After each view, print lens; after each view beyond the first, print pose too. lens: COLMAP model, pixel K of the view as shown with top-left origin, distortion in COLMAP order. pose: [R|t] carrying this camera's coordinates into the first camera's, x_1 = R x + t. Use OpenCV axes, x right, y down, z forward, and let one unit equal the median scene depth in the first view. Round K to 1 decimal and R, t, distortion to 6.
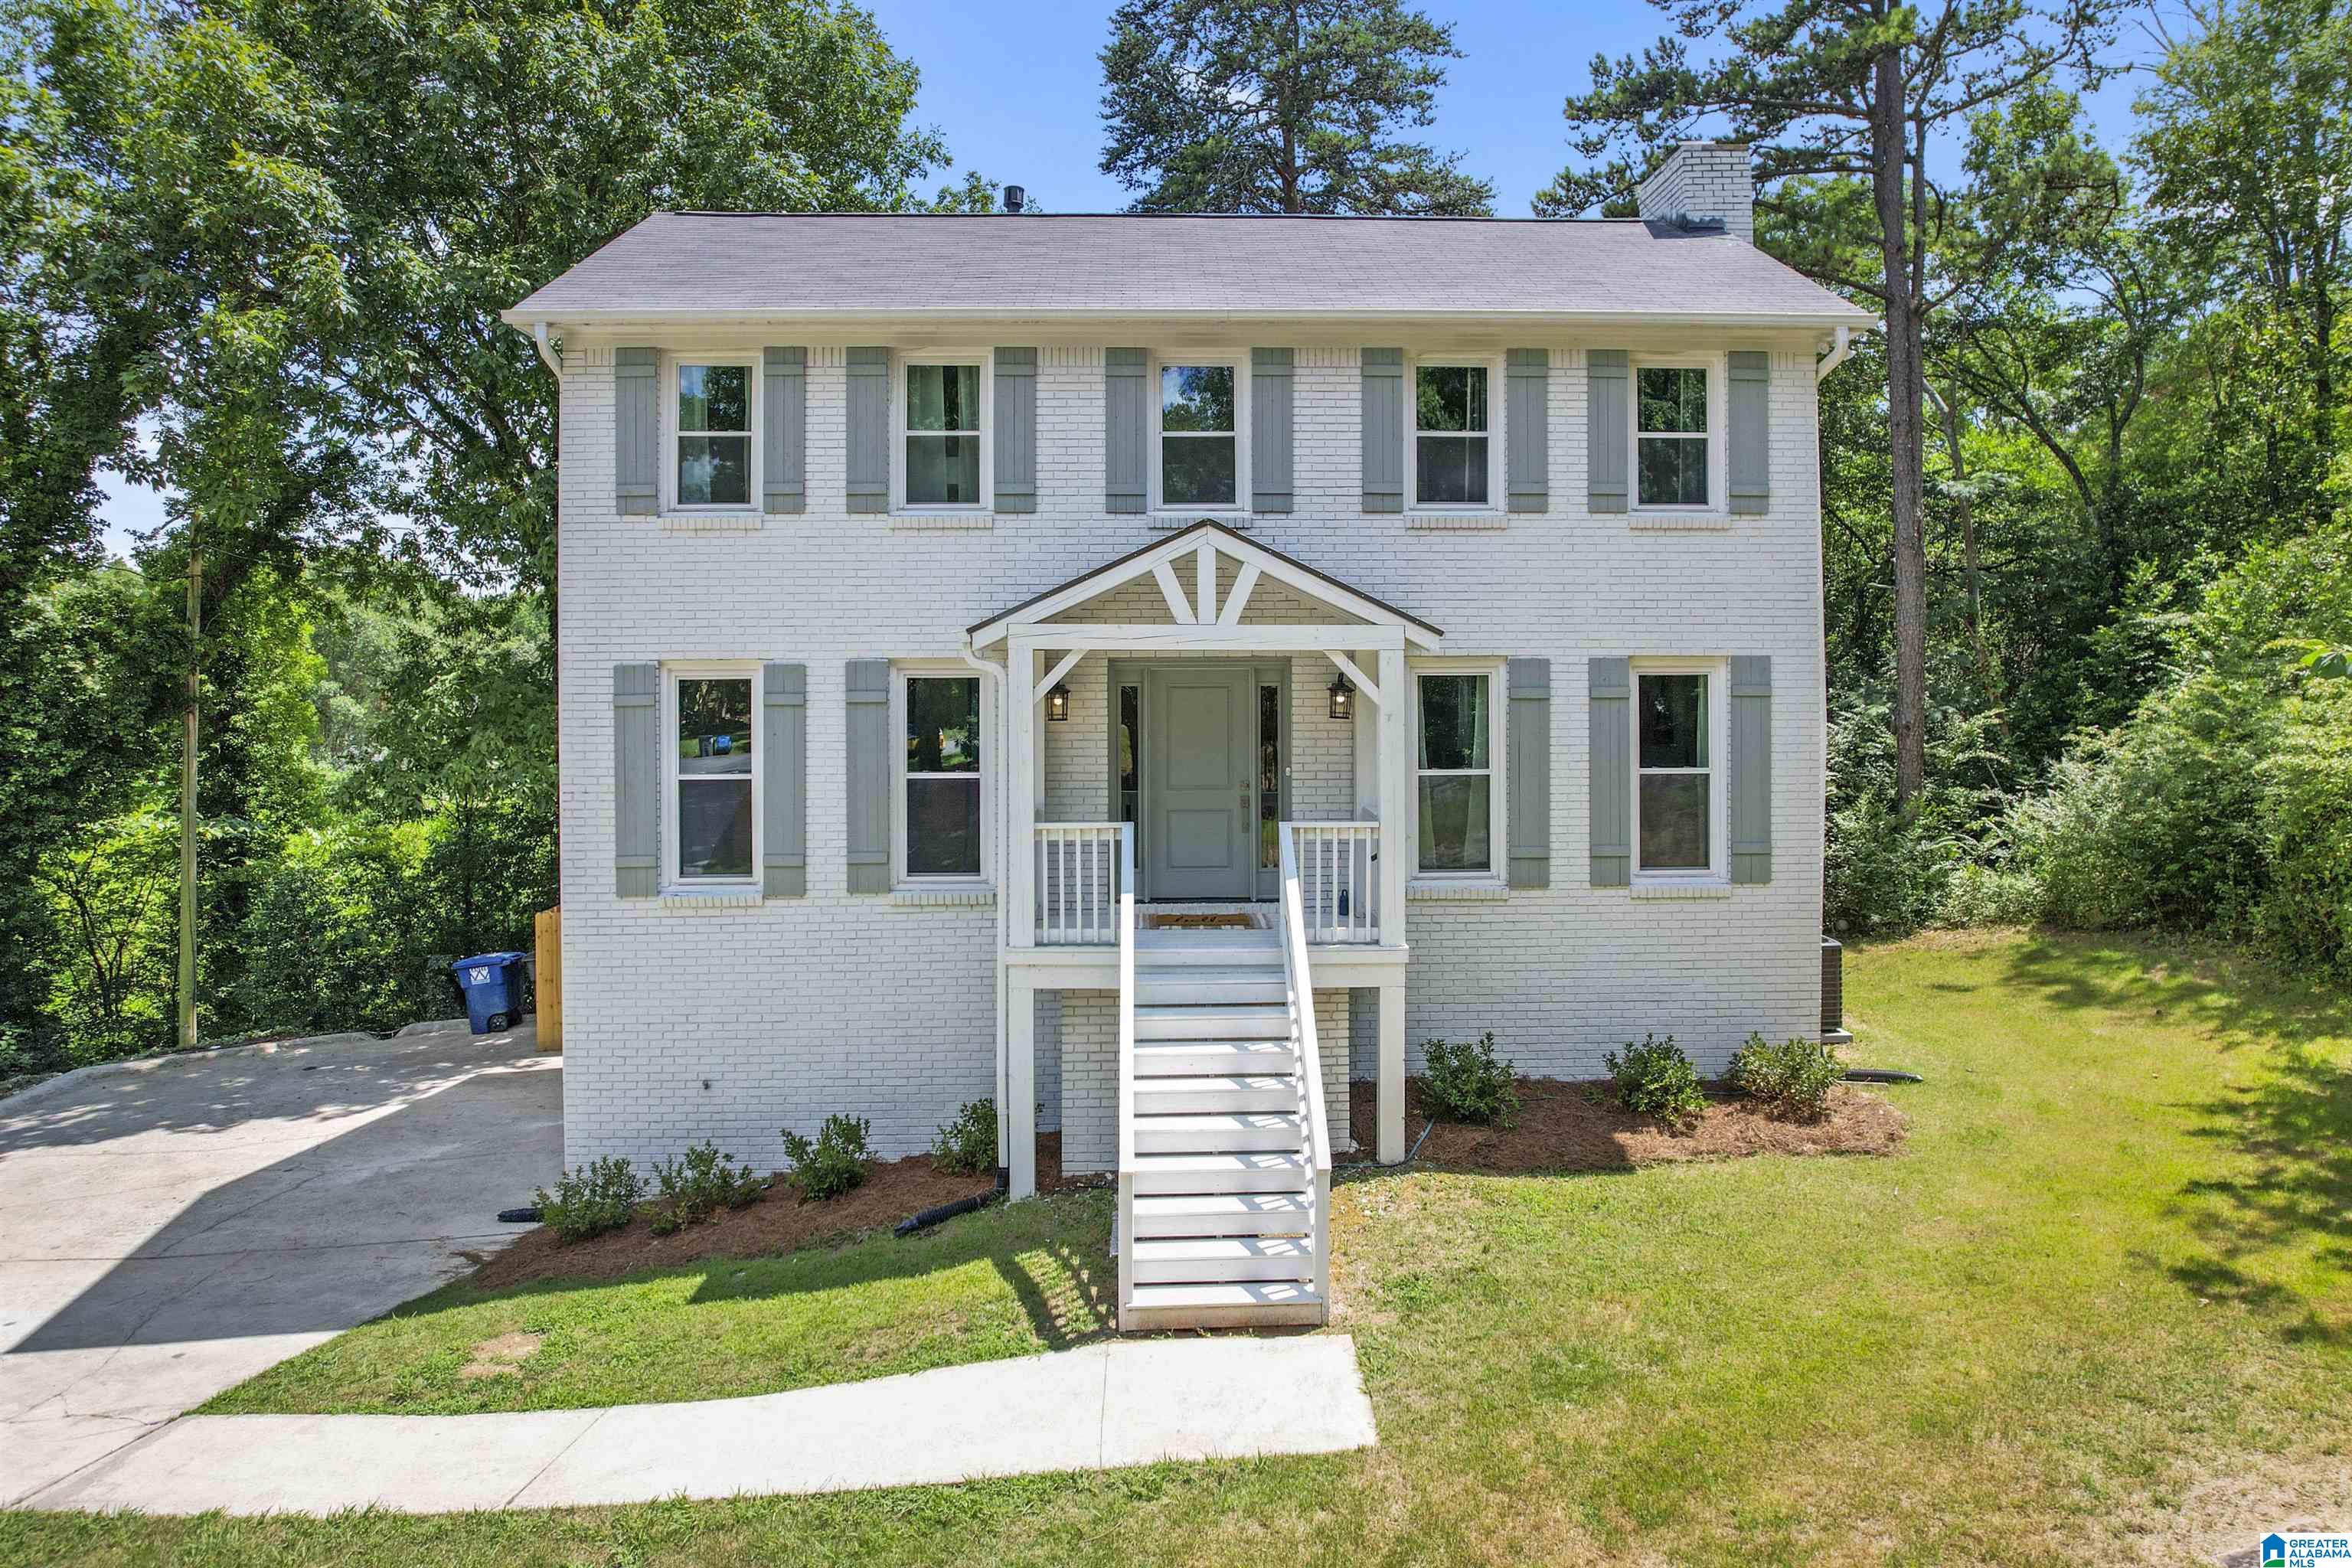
lens RADIAL K [[1528.2, 0, 1188.7], [0, 1528.2, 760.8], [0, 0, 1]] dist [-0.063335, 0.049221]
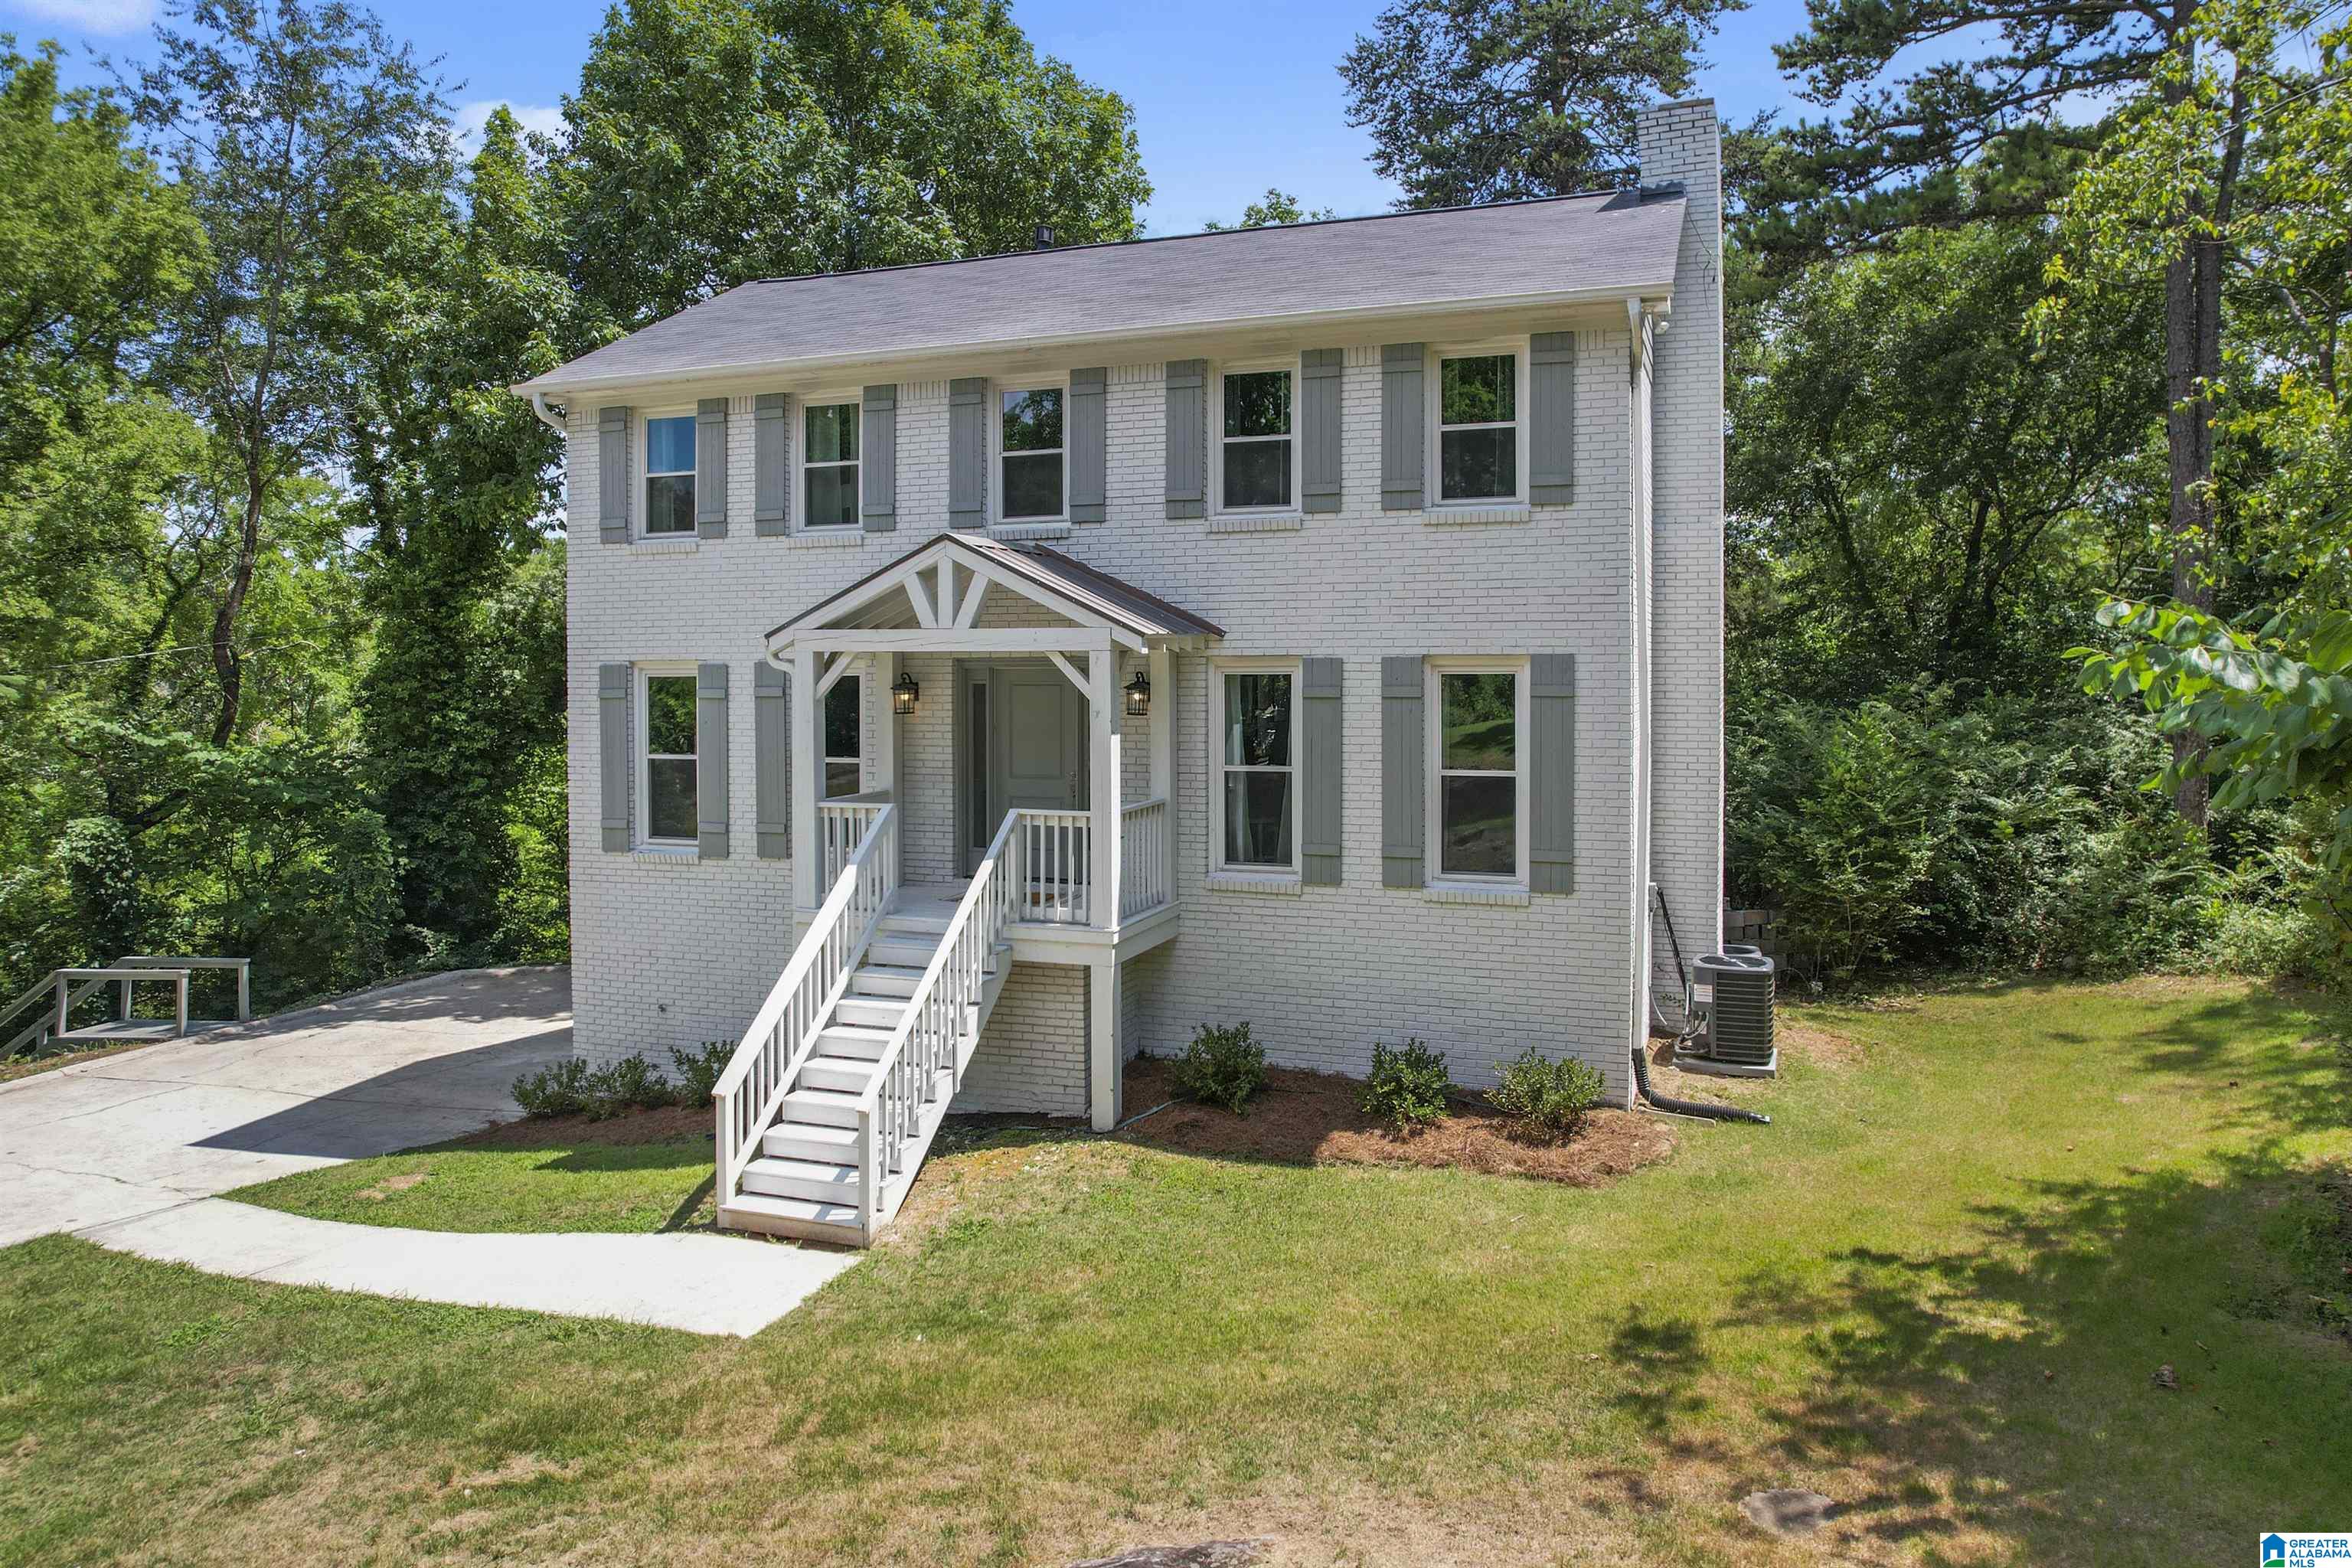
lens RADIAL K [[1506.5, 0, 1176.0], [0, 1506.5, 784.0], [0, 0, 1]] dist [-0.065091, 0.058597]
pose [[0.926512, 0.029554, -0.375103, 0.515953], [-0.022396, 0.999475, 0.023430, -0.004718], [0.375598, -0.013307, 0.926687, 0.039490]]
